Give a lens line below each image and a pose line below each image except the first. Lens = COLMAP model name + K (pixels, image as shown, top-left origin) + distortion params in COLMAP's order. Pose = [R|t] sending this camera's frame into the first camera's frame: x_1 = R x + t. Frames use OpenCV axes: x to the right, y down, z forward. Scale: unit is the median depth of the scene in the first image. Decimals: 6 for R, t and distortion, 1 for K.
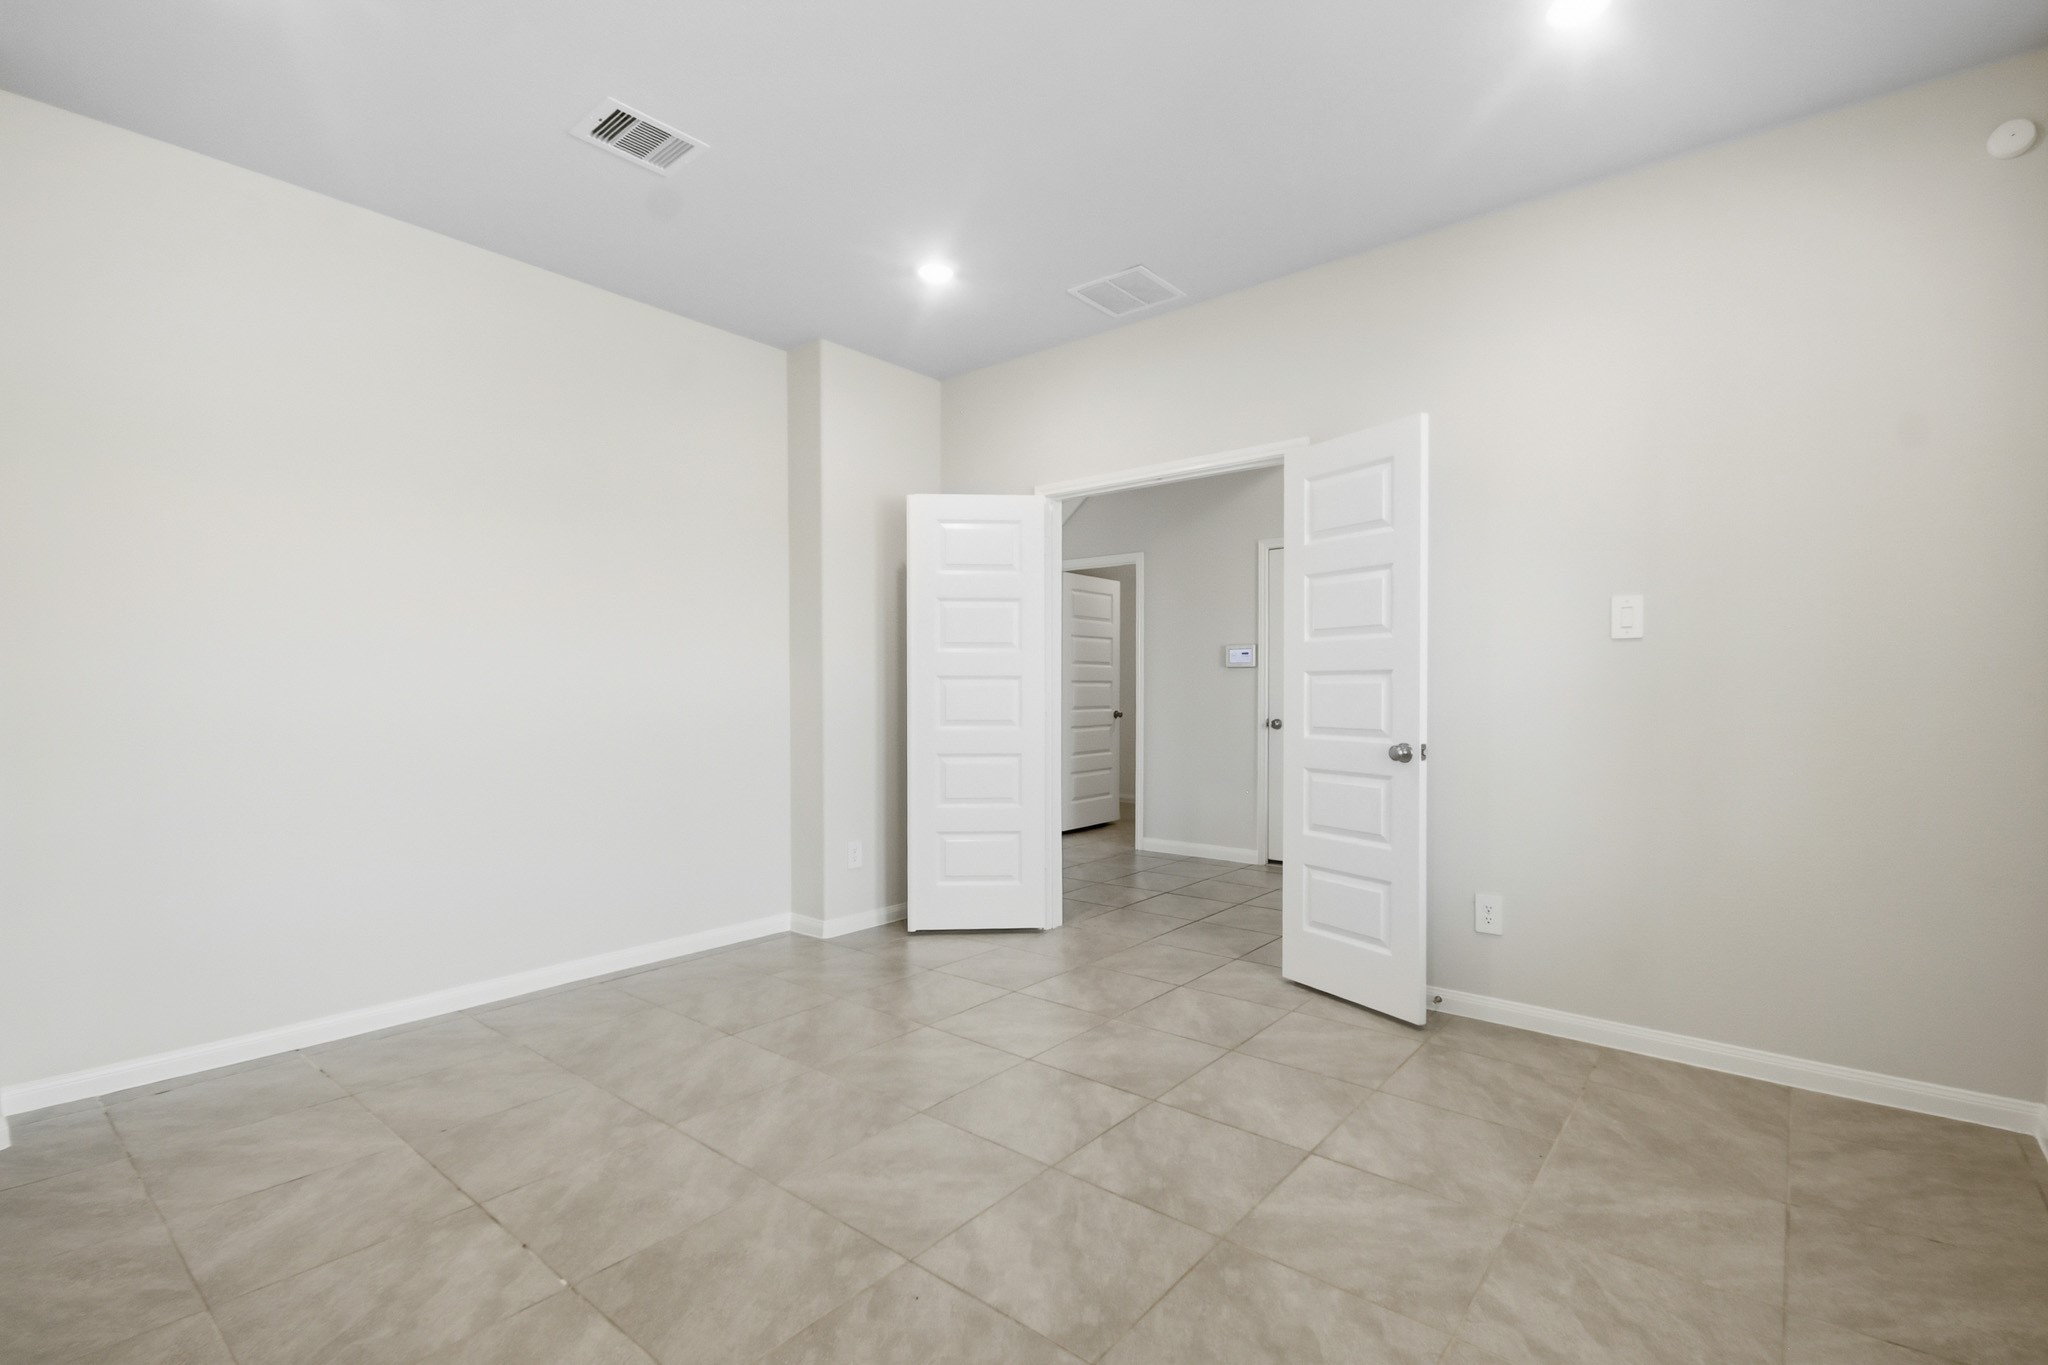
lens RADIAL K [[872.9, 0, 1027.6], [0, 872.9, 695.0], [0, 0, 1]] dist [-0.000455, -0.000145]
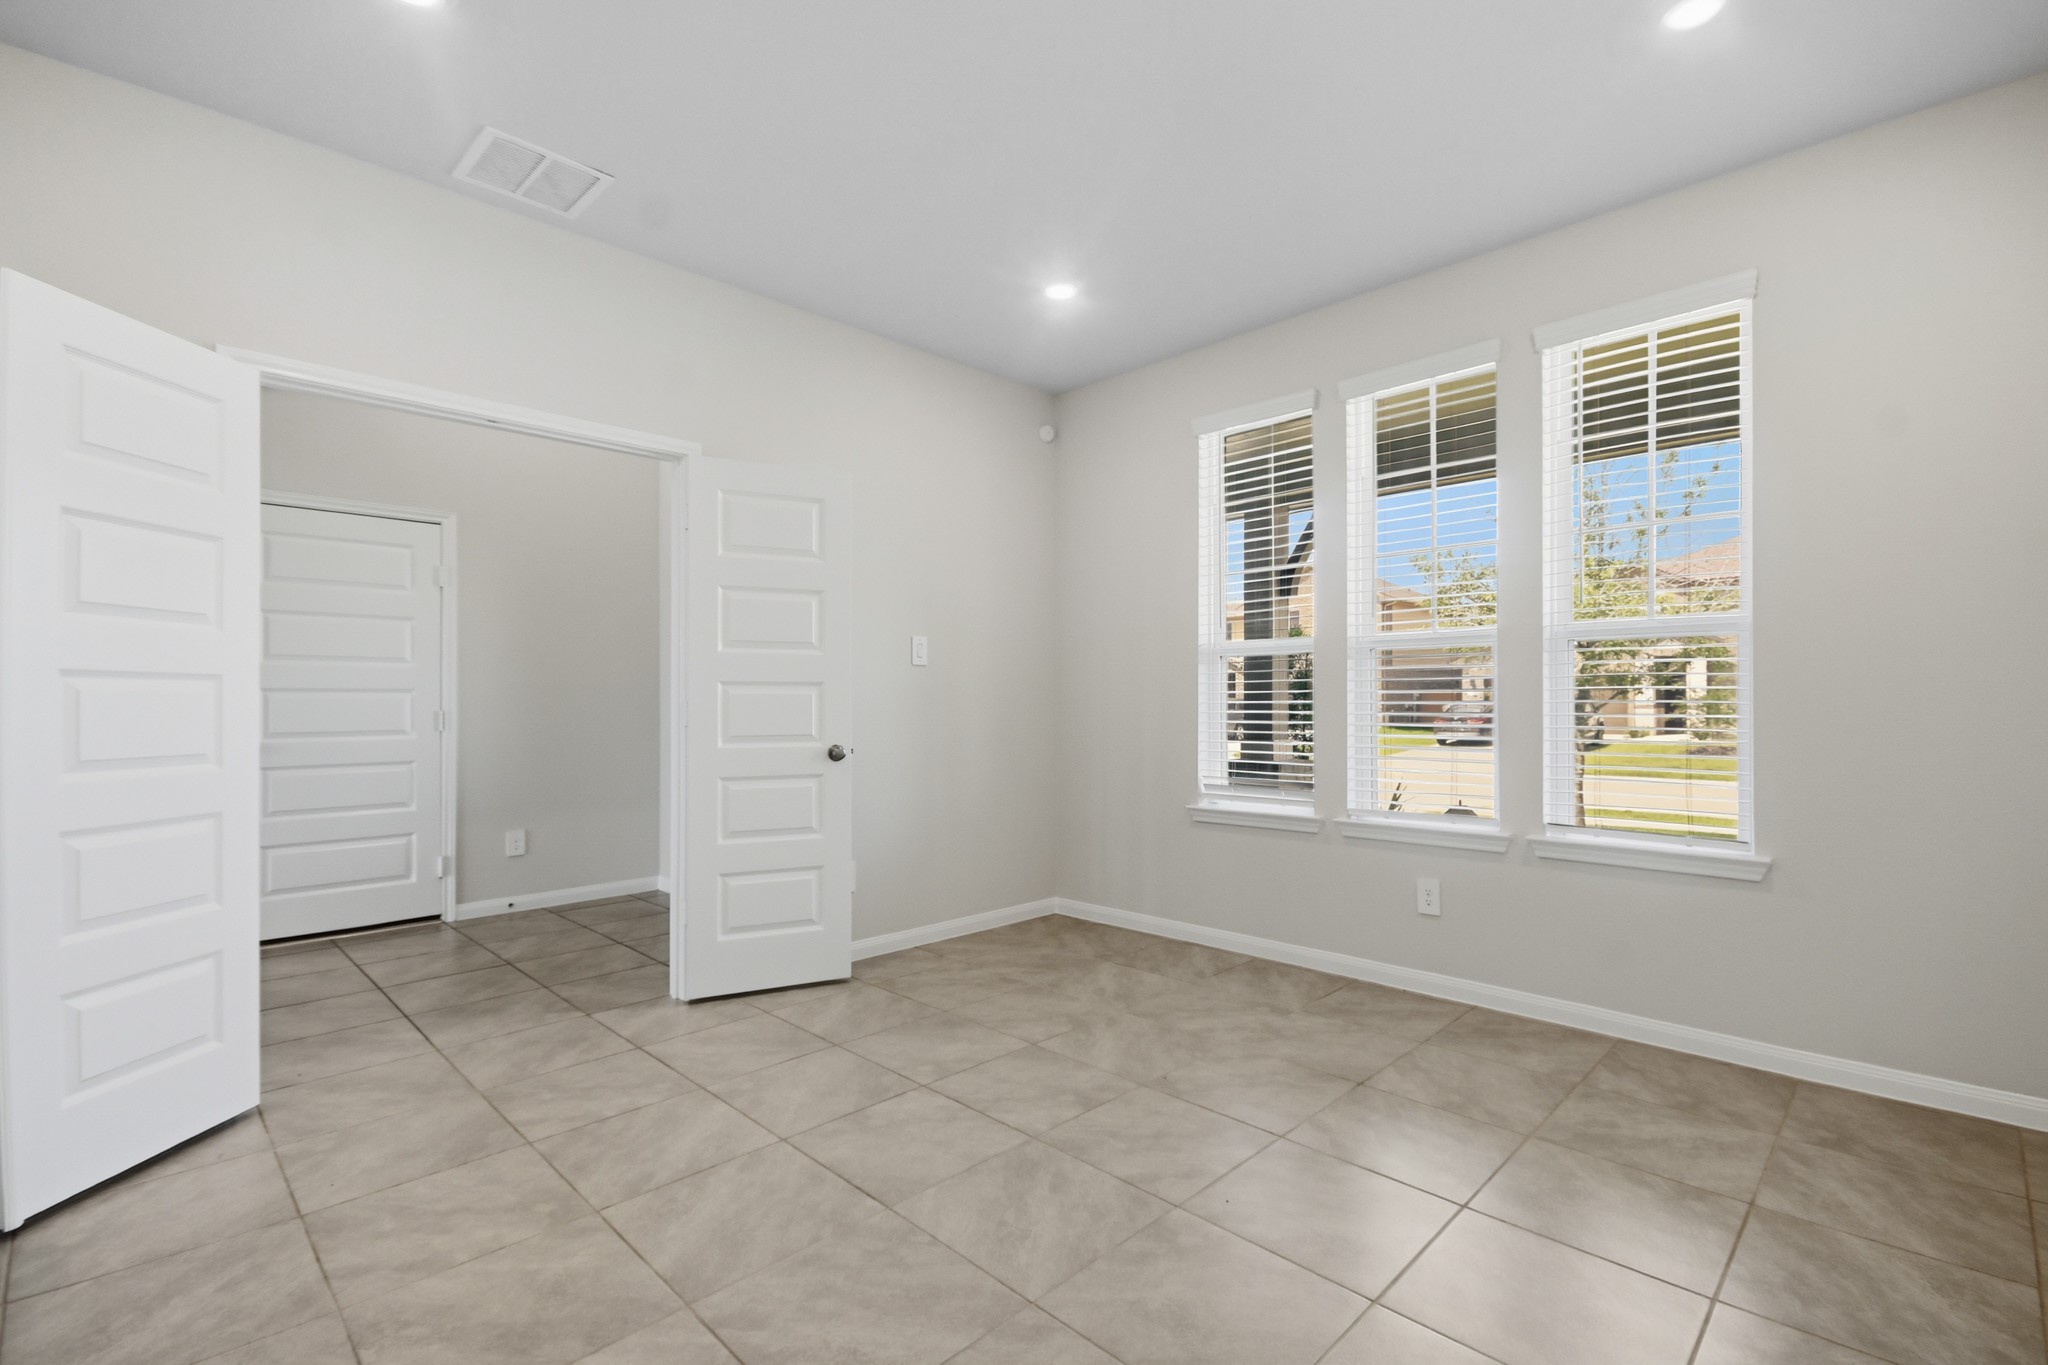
lens RADIAL K [[892.1, 0, 1033.1], [0, 892.1, 697.8], [0, 0, 1]] dist [0.022189, 0.000343]
pose [[0.125148, 0.001846, 0.992136, -0.886971], [0.003578, 0.999991, -0.002312, -0.005686], [-0.992132, 0.003839, 0.125140, 0.698886]]
